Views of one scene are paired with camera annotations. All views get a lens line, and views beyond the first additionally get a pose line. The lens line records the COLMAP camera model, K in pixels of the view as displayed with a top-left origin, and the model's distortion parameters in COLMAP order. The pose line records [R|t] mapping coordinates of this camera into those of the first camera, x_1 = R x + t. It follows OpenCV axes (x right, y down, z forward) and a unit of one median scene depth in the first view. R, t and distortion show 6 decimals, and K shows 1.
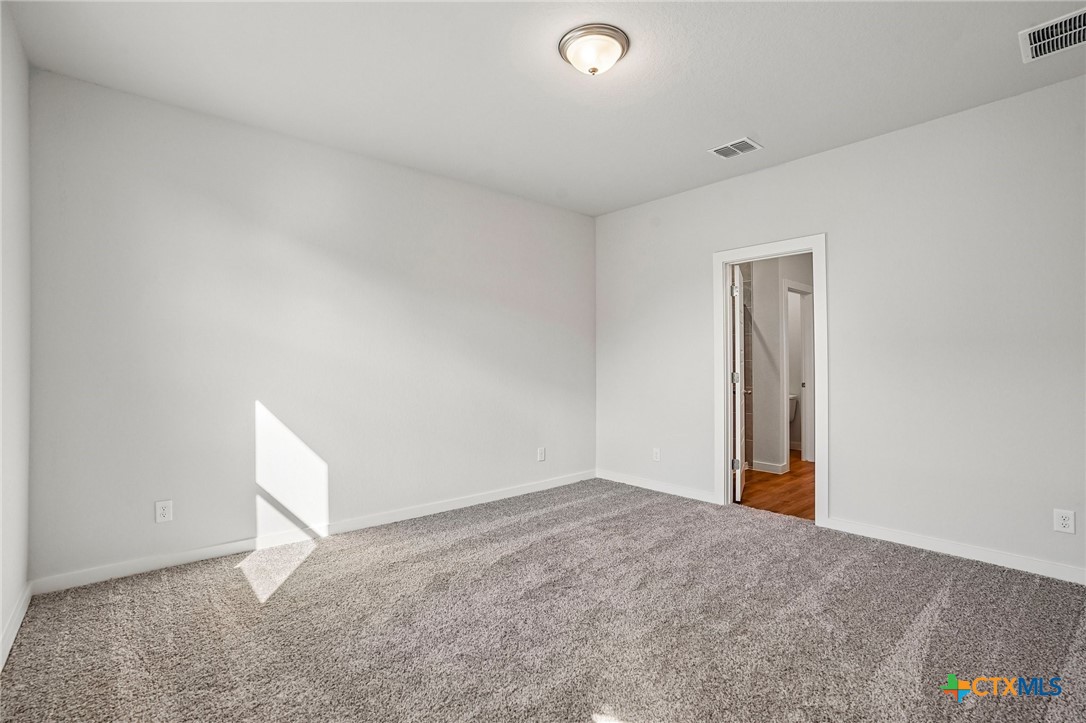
lens RADIAL K [[499.9, 0, 541.1], [0, 499.9, 360.1], [0, 0, 1]] dist [-0.069903, 0.025699]
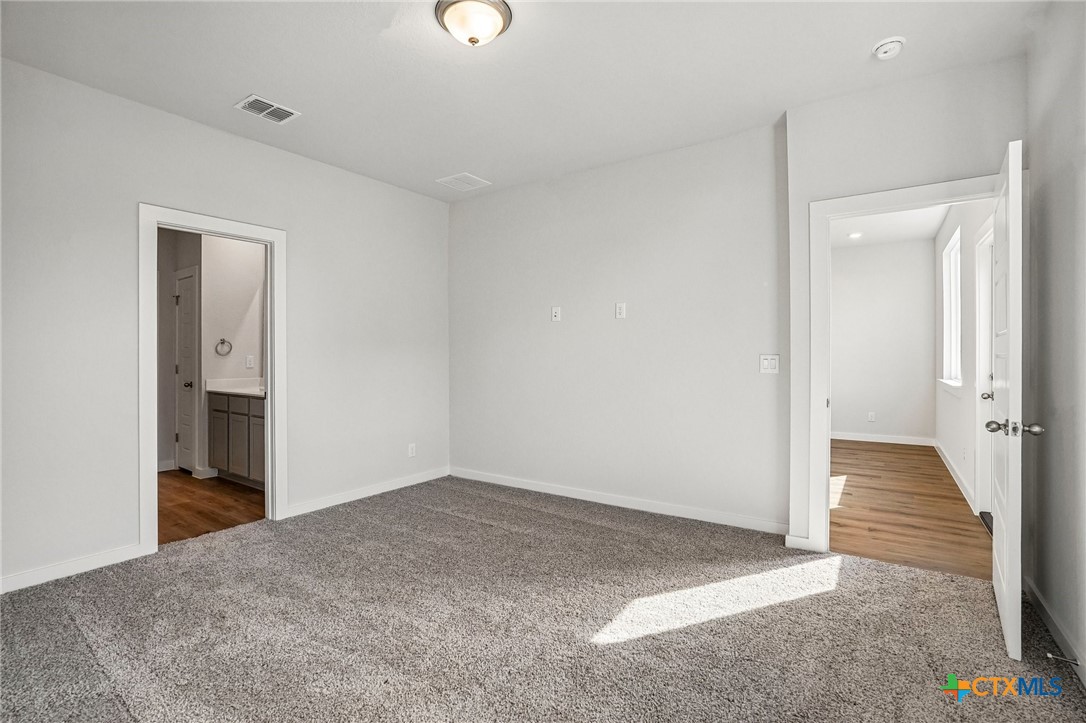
lens RADIAL K [[499.9, 0, 541.1], [0, 499.9, 360.1], [0, 0, 1]] dist [-0.069903, 0.025699]
pose [[-0.245355, -0.002865, 0.969429, -0.549558], [-0.000700, 0.999996, 0.002778, 0.007811], [-0.969433, 0.000003, -0.245356, 0.737890]]
